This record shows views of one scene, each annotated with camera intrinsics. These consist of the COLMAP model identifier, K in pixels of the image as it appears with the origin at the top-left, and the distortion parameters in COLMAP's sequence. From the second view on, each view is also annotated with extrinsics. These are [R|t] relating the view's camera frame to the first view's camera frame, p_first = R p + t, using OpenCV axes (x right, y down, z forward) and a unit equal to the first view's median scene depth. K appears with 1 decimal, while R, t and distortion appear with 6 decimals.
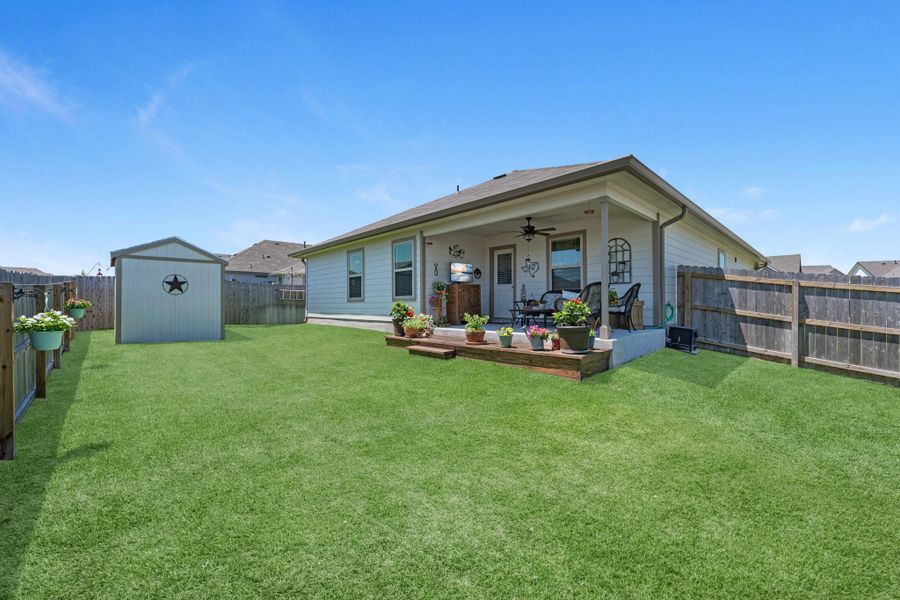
lens RADIAL K [[360.8, 0, 447.5], [0, 360.8, 305.9], [0, 0, 1]] dist [0.002335, 0.000089]
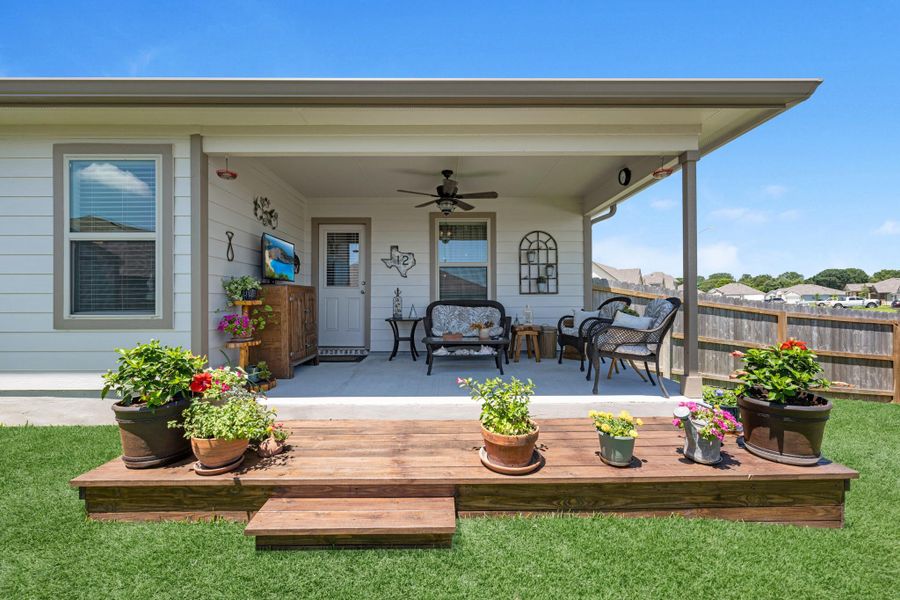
lens RADIAL K [[360.8, 0, 447.5], [0, 360.8, 305.9], [0, 0, 1]] dist [0.002335, 0.000089]
pose [[0.689592, -0.007525, 0.724159, -0.159174], [0.001560, 0.999959, 0.008905, -0.039029], [-0.724197, -0.005011, 0.689575, 0.558938]]
